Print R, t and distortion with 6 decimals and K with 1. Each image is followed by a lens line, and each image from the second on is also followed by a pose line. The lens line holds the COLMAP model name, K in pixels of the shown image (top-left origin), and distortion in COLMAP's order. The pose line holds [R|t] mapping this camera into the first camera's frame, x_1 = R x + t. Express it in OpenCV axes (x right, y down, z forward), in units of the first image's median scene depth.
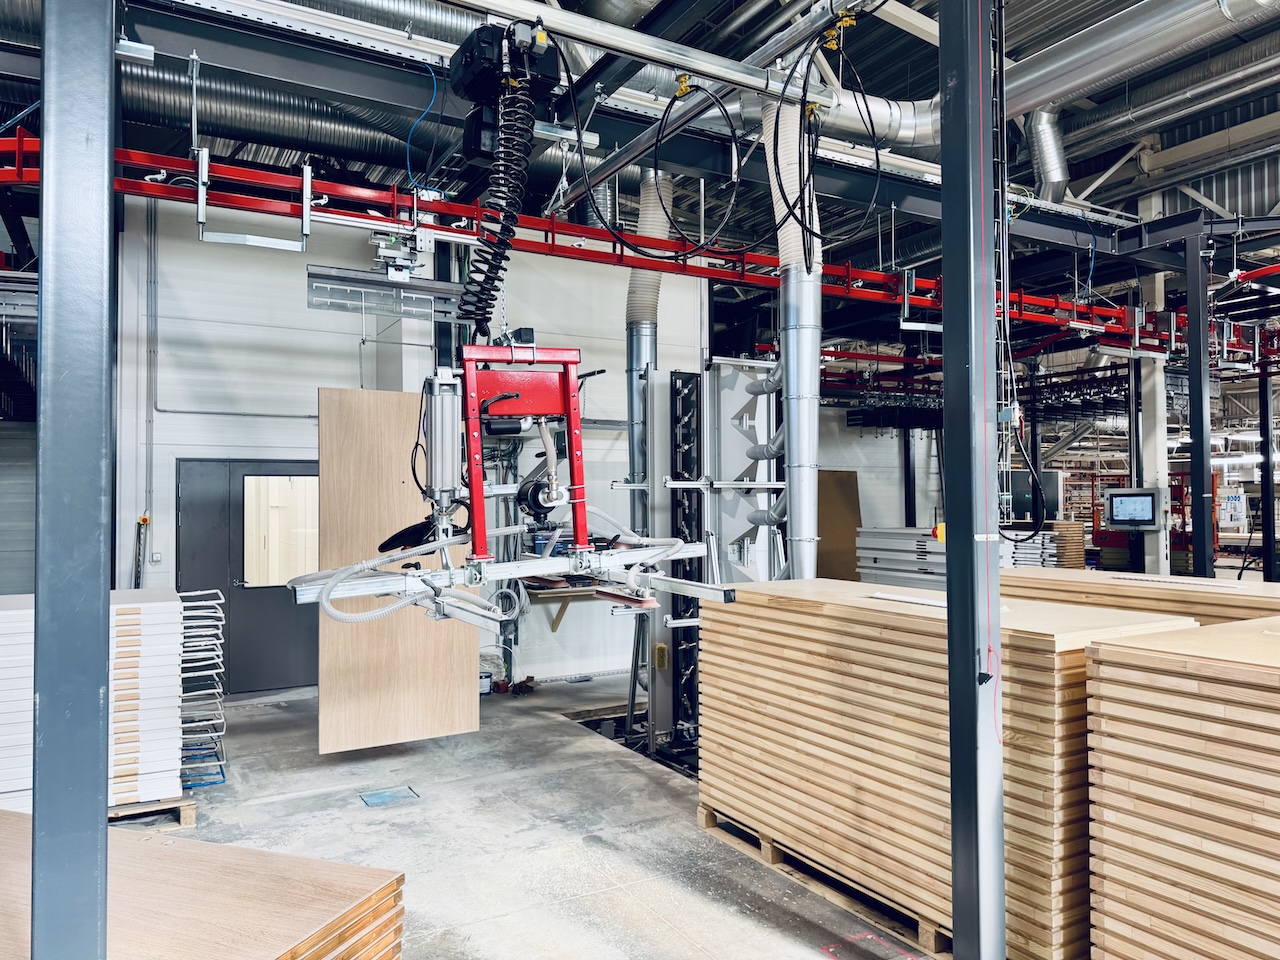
lens RADIAL K [[906.7, 0, 639.8], [0, 906.7, 479.3], [0, 0, 1]] dist [0.003054, 0.000376]
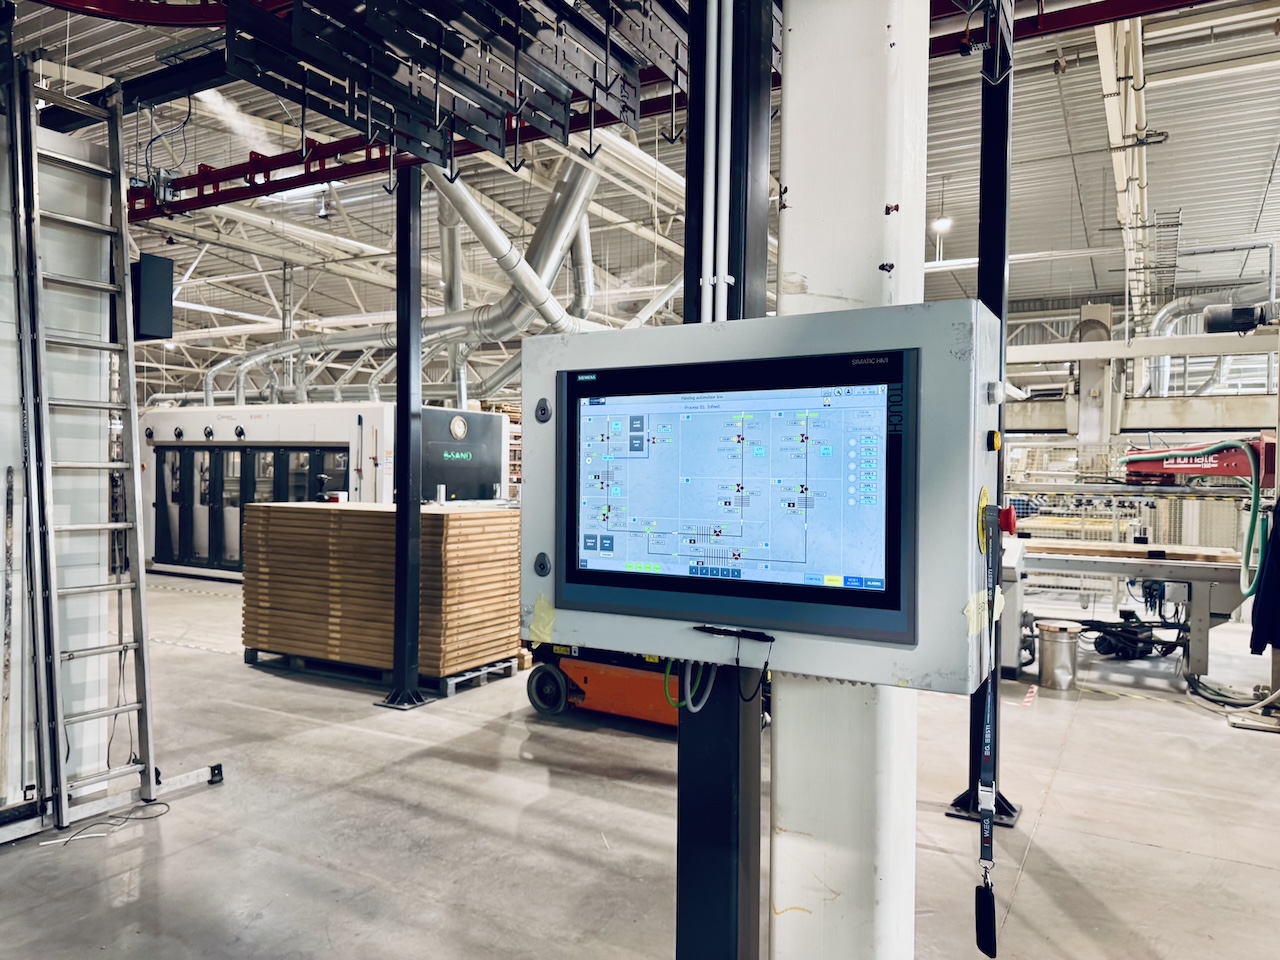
lens RADIAL K [[906.7, 0, 640.6], [0, 906.7, 483.8], [0, 0, 1]] dist [0.003054, 0.000376]
pose [[0.855655, 0.006397, 0.517508, 0.545202], [-0.024593, 0.999297, 0.028310, 0.032766], [-0.516962, -0.036951, 0.855210, 1.043911]]
